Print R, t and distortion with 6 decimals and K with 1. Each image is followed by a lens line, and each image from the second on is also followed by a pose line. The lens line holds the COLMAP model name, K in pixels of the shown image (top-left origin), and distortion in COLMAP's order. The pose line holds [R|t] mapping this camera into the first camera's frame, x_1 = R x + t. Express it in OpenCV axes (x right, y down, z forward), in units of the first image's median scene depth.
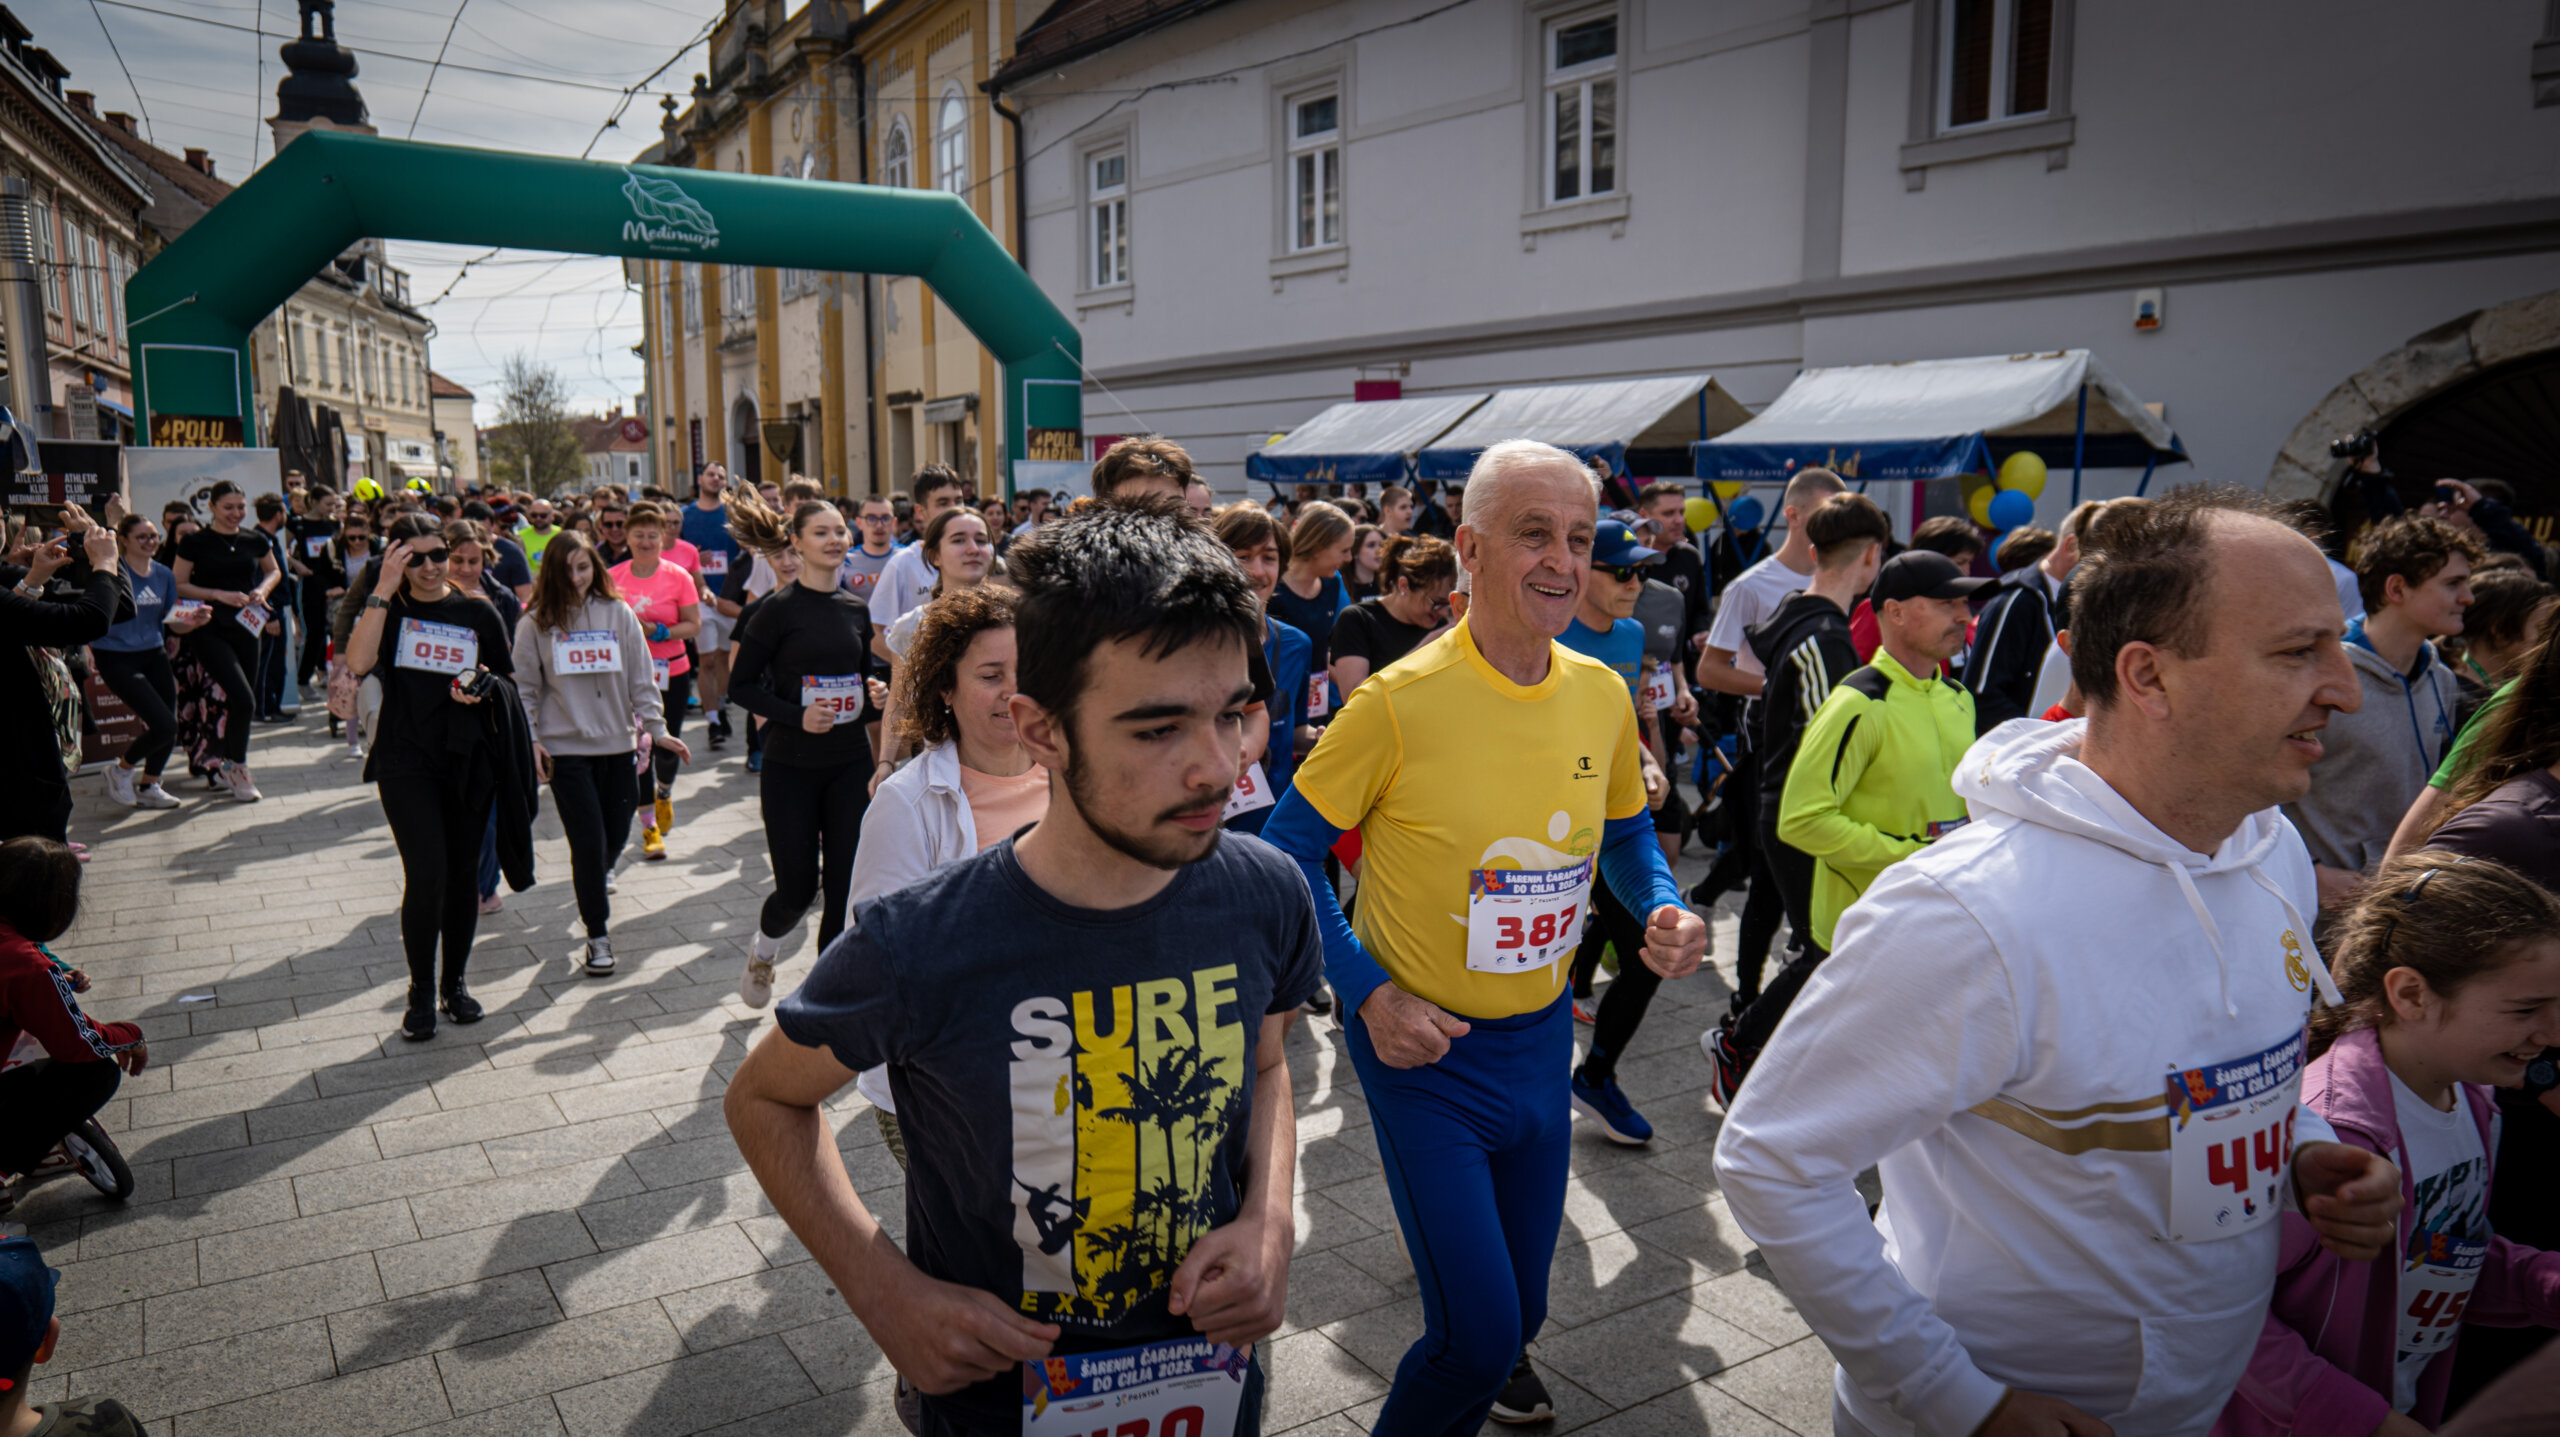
lens RADIAL K [[1850.5, 0, 1276.4], [0, 1850.5, 733.2], [0, 0, 1]] dist [0.010055, 0.015510]
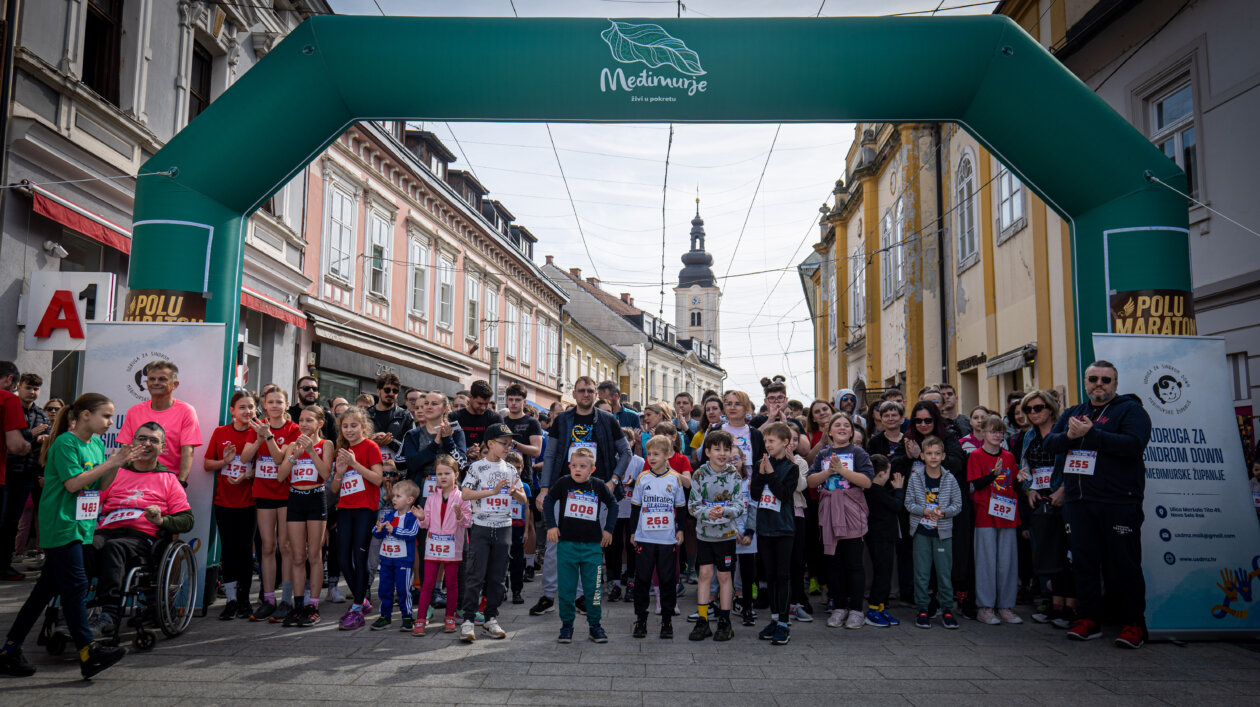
lens RADIAL K [[904.8, 0, 636.1], [0, 904.8, 358.3], [0, 0, 1]] dist [0.003692, 0.002352]
pose [[0.841752, -0.054567, -0.537100, -0.055964], [-0.083760, 0.969632, -0.229780, -0.022432], [0.533328, 0.238405, 0.811618, 0.338744]]
